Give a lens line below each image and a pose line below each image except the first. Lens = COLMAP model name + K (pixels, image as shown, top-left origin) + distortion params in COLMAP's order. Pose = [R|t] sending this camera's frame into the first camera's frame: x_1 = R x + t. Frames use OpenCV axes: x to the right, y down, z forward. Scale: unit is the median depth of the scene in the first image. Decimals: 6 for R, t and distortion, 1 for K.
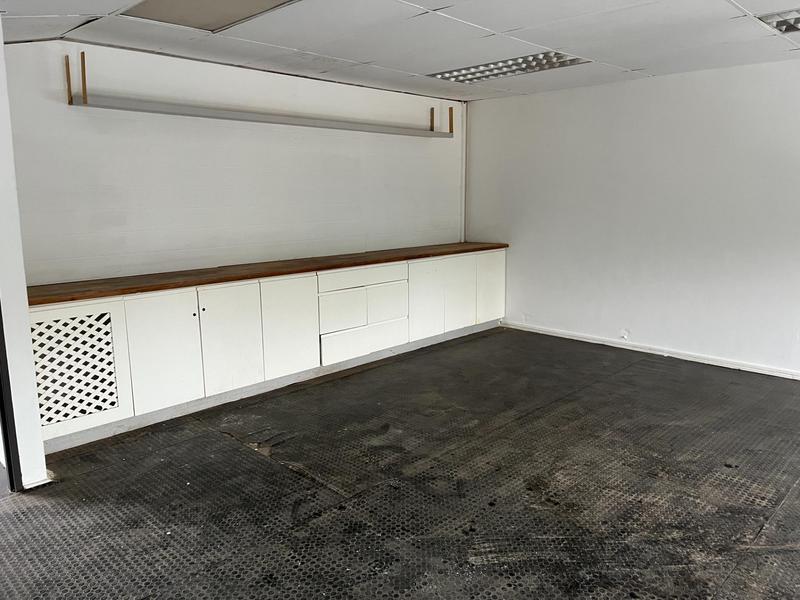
lens RADIAL K [[599.1, 0, 396.4], [0, 599.1, 303.5], [0, 0, 1]] dist [0.075171, -0.108054]
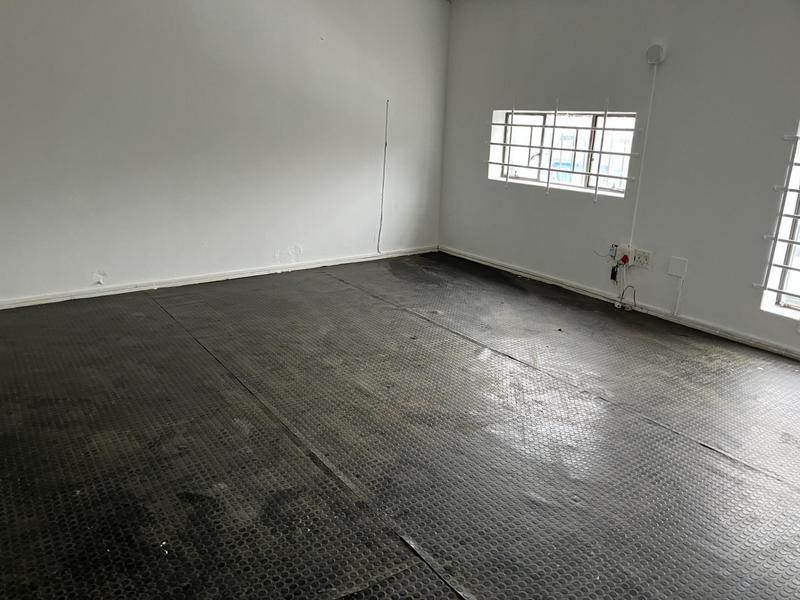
lens RADIAL K [[599.1, 0, 396.4], [0, 599.1, 303.5], [0, 0, 1]] dist [0.075171, -0.108054]
pose [[0.180919, -0.288818, 0.940134, -0.458178], [0.157003, 0.952131, 0.262290, -0.096815], [-0.970885, 0.100151, 0.217604, 0.609857]]
